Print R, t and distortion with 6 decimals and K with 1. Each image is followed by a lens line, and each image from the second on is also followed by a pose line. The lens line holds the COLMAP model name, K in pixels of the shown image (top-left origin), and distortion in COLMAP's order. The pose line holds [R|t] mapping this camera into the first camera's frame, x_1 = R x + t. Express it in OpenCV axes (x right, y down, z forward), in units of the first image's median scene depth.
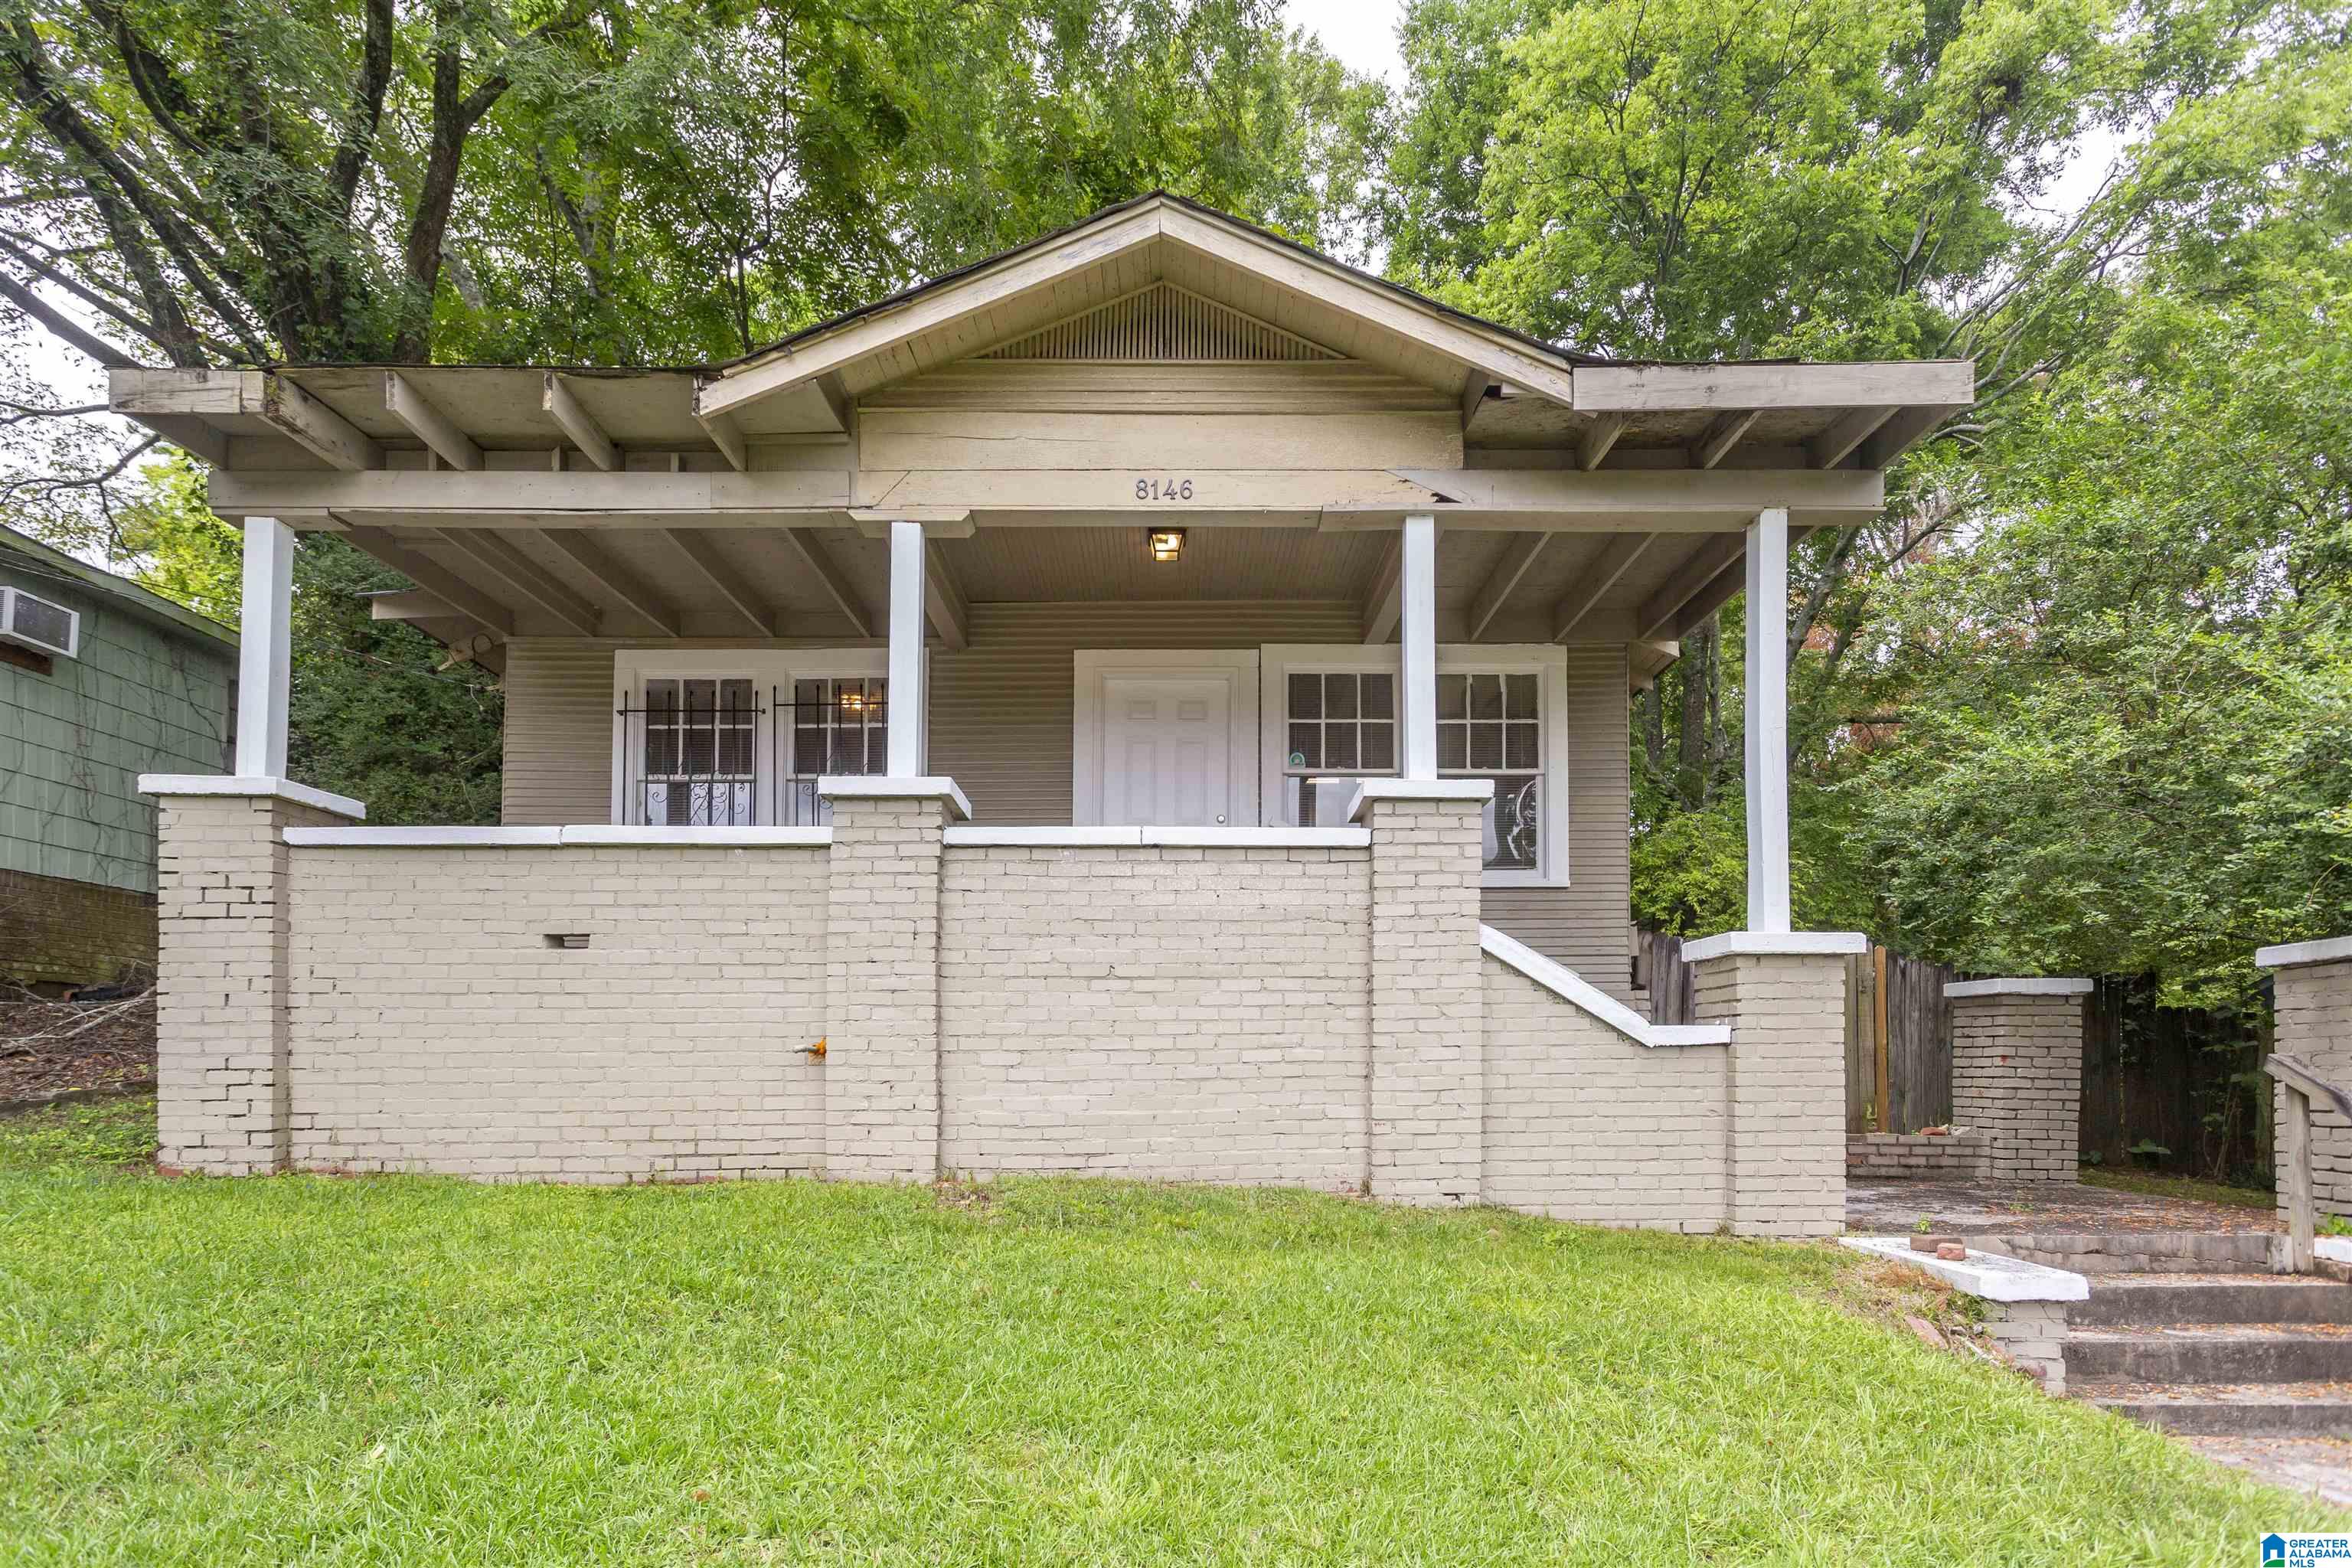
lens RADIAL K [[1122.7, 0, 1200.9], [0, 1122.7, 1011.4], [0, 0, 1]] dist [0.003937, 0.001919]
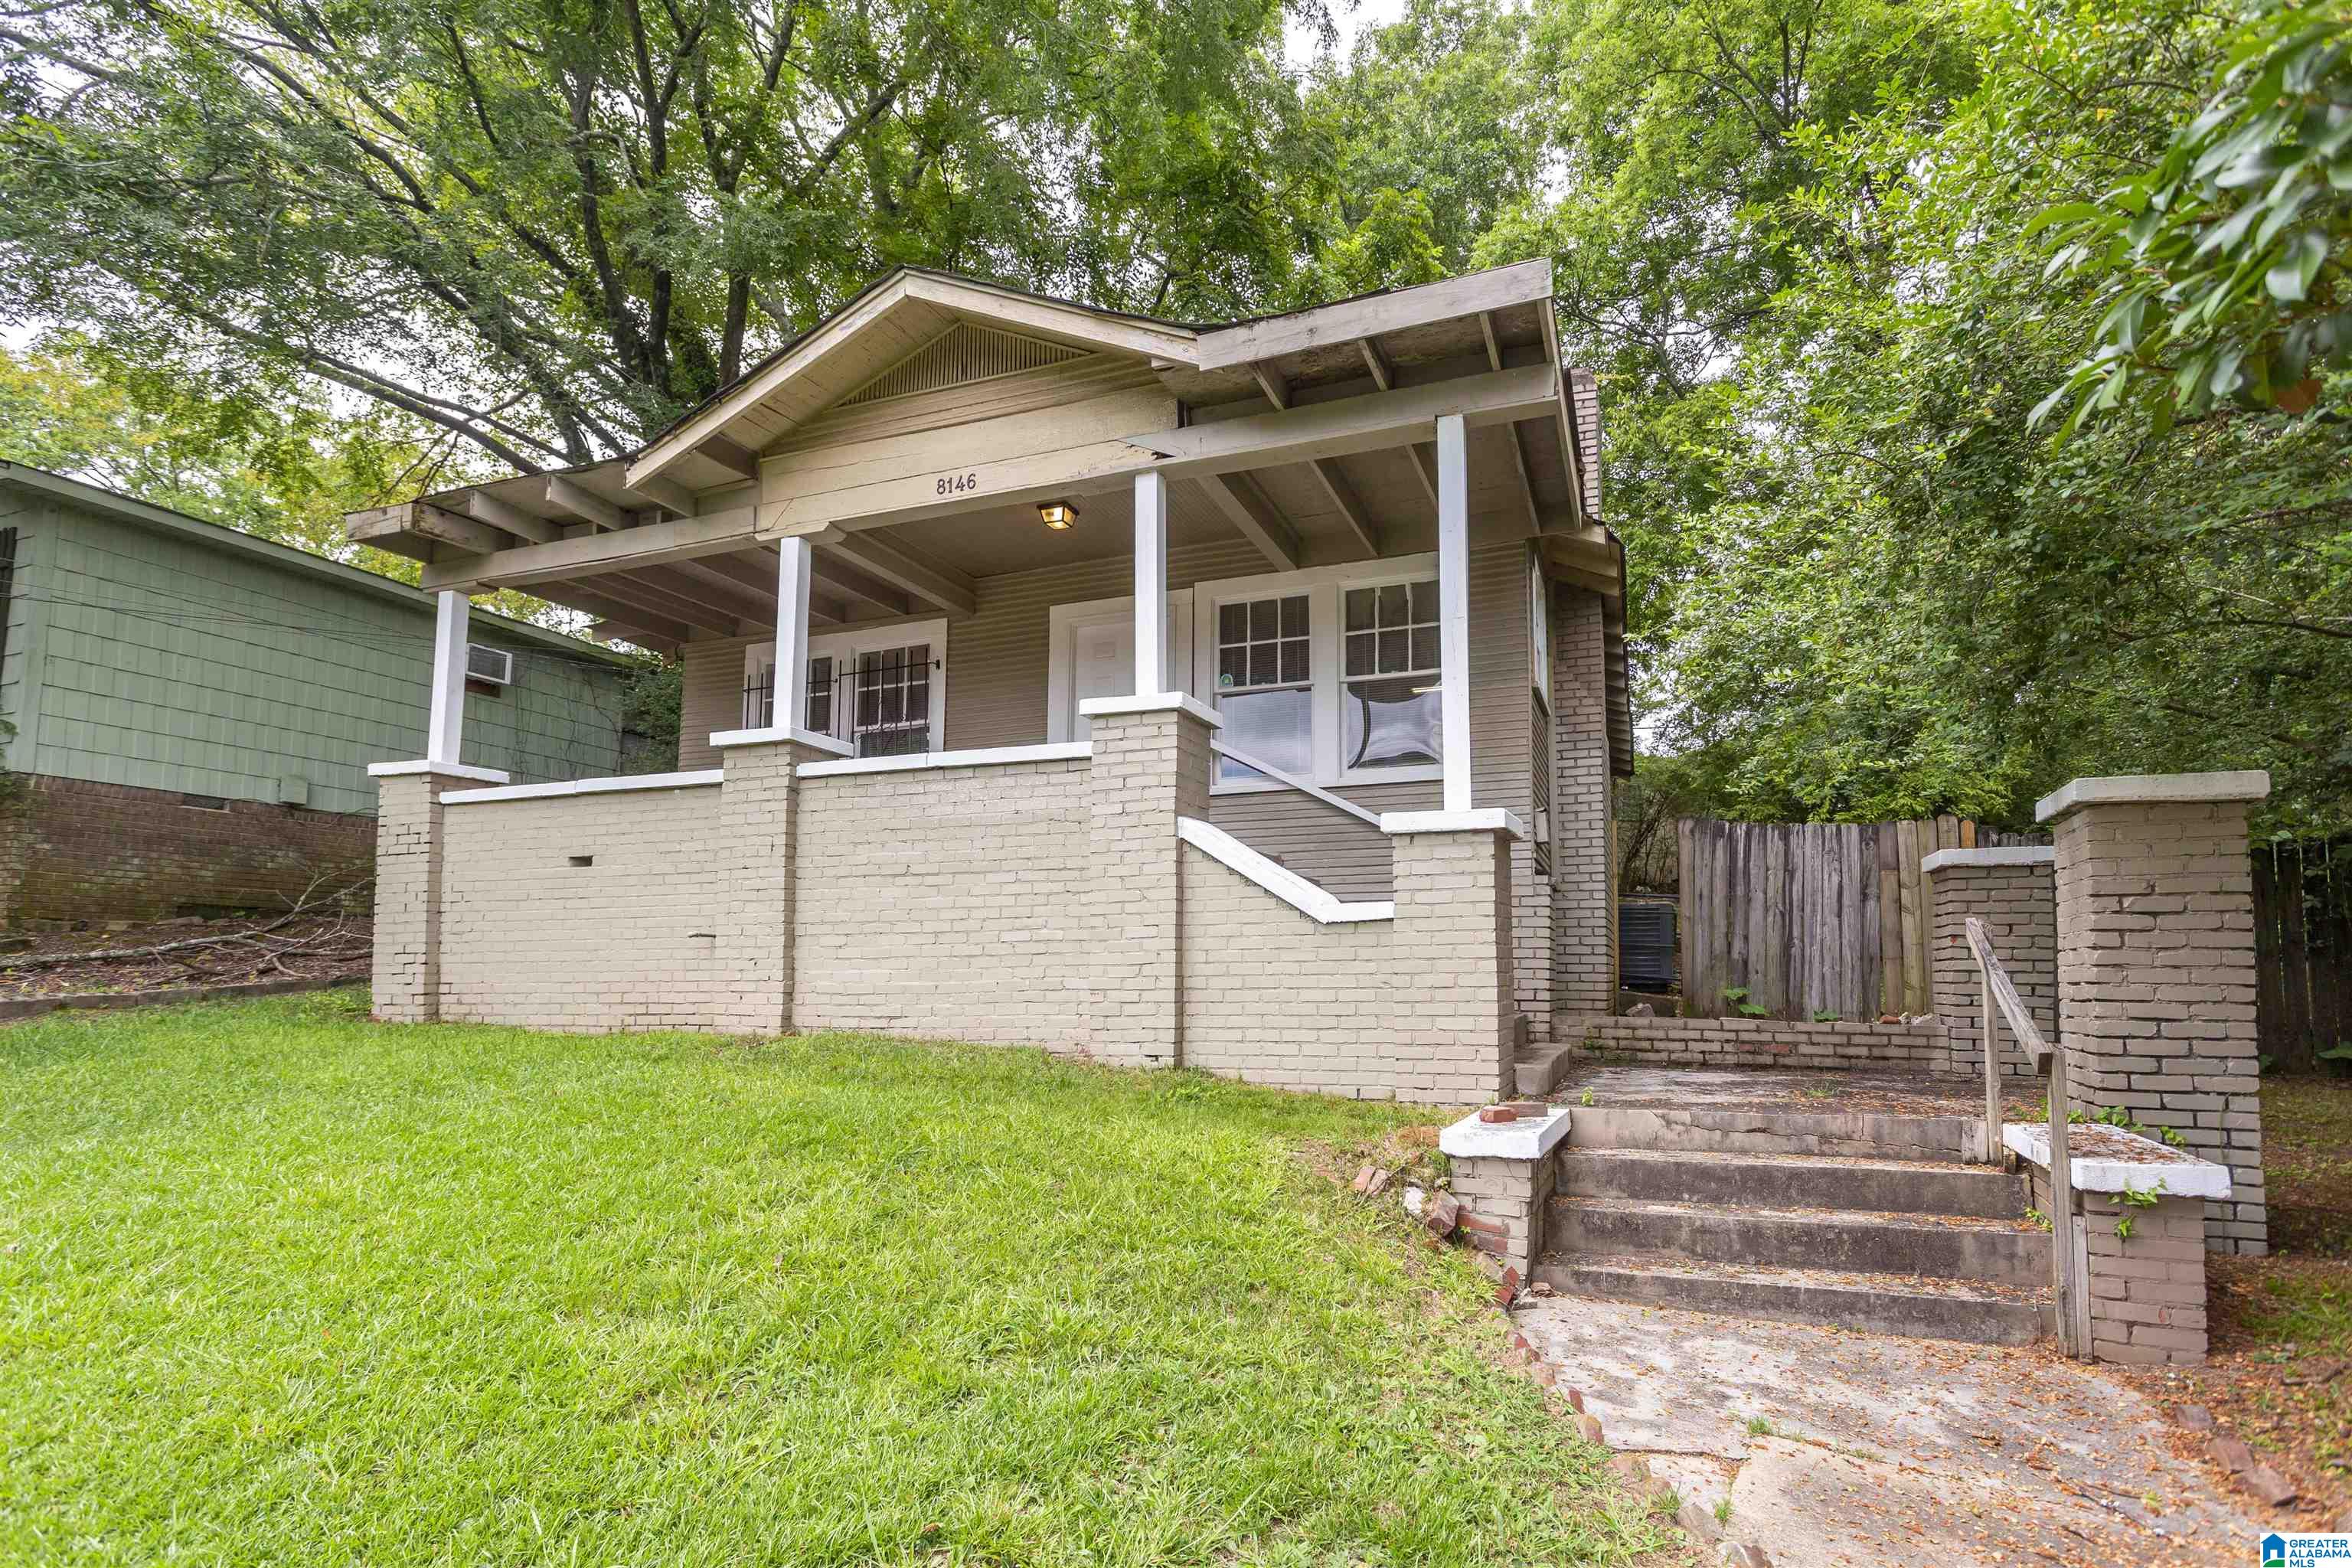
lens RADIAL K [[1122.7, 0, 1305.1], [0, 1122.7, 867.6], [0, 0, 1]] dist [0.003937, 0.001919]
pose [[0.942604, -0.033931, -0.332184, 0.756852], [0.016468, 0.998337, -0.055246, 0.038357], [0.333506, 0.046605, 0.941595, -0.027712]]
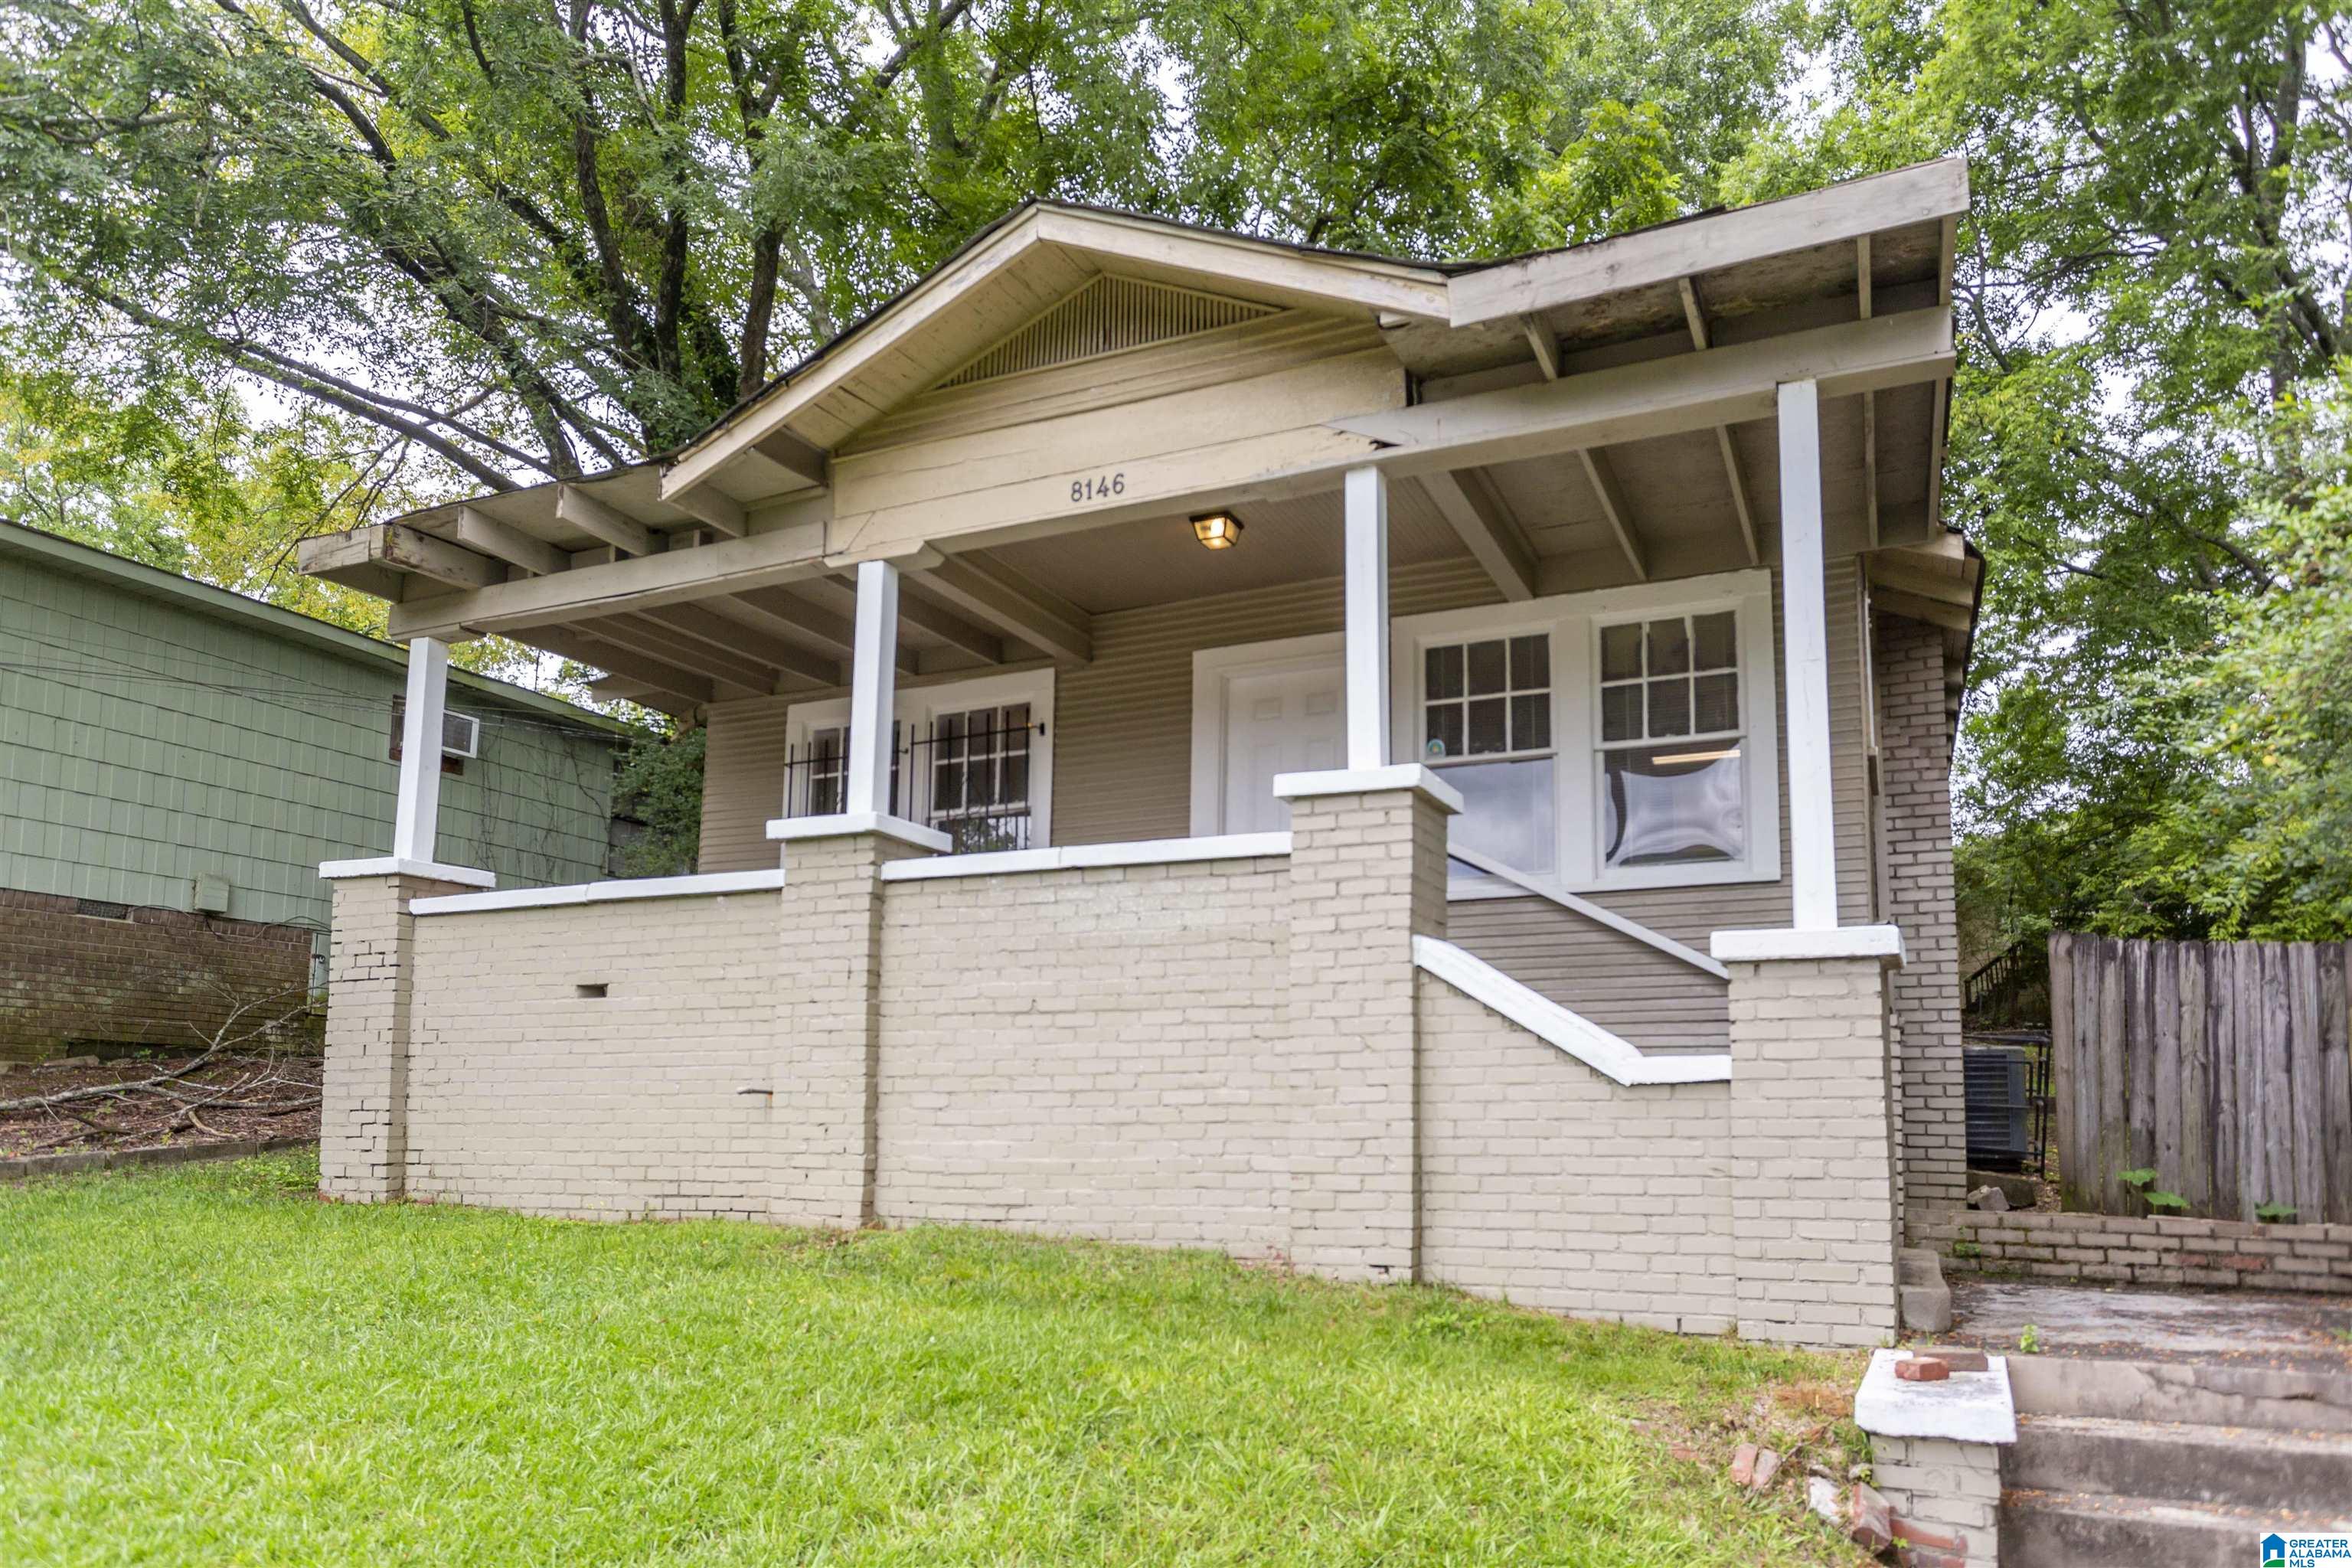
lens RADIAL K [[1422.9, 0, 1336.9], [0, 1422.9, 952.1], [0, 0, 1]] dist [0.003945, 0.003147]
pose [[0.926561, -0.039944, -0.374017, 0.596094], [0.011197, 0.996834, -0.078721, 0.015462], [0.375977, 0.068752, 0.924075, 0.009893]]
